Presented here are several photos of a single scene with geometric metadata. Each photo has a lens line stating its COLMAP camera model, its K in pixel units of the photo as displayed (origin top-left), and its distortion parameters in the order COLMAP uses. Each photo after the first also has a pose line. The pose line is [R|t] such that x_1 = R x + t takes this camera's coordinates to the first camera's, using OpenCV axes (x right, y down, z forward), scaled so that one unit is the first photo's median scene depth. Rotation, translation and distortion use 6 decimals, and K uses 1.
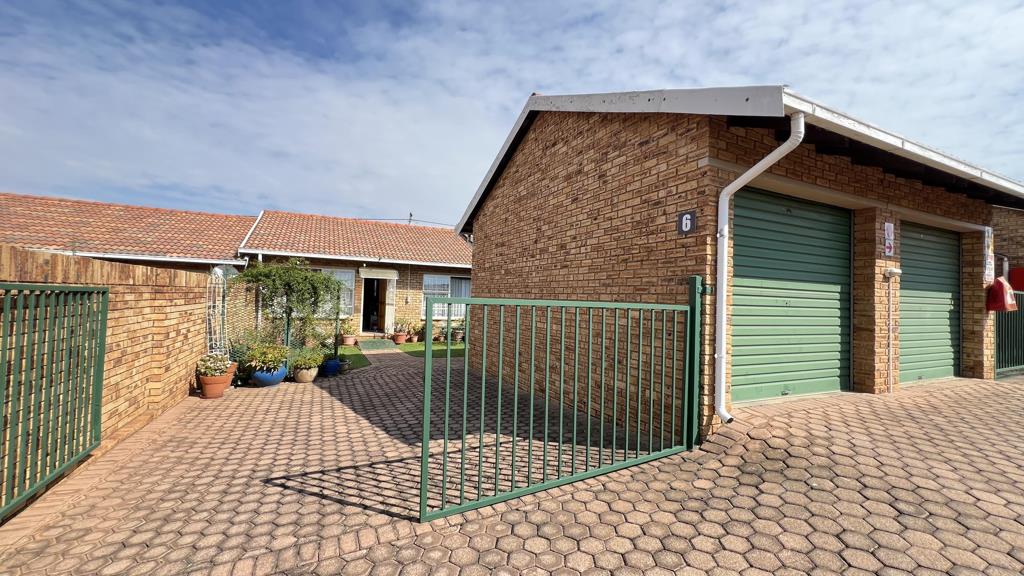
lens RADIAL K [[411.5, 0, 501.6], [0, 411.5, 281.8], [0, 0, 1]] dist [-0.001252, -0.000134]
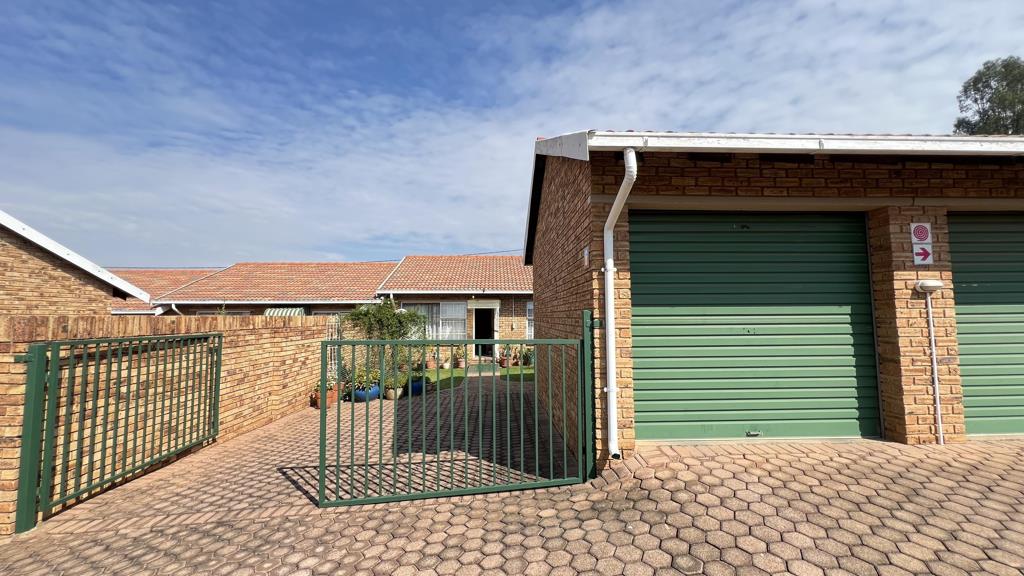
lens RADIAL K [[411.5, 0, 501.6], [0, 411.5, 281.8], [0, 0, 1]] dist [-0.001252, -0.000134]
pose [[0.917767, -0.071792, -0.390577, 0.533693], [0.052233, 0.996802, -0.060485, -0.026549], [0.393670, 0.035110, 0.918581, -0.023584]]
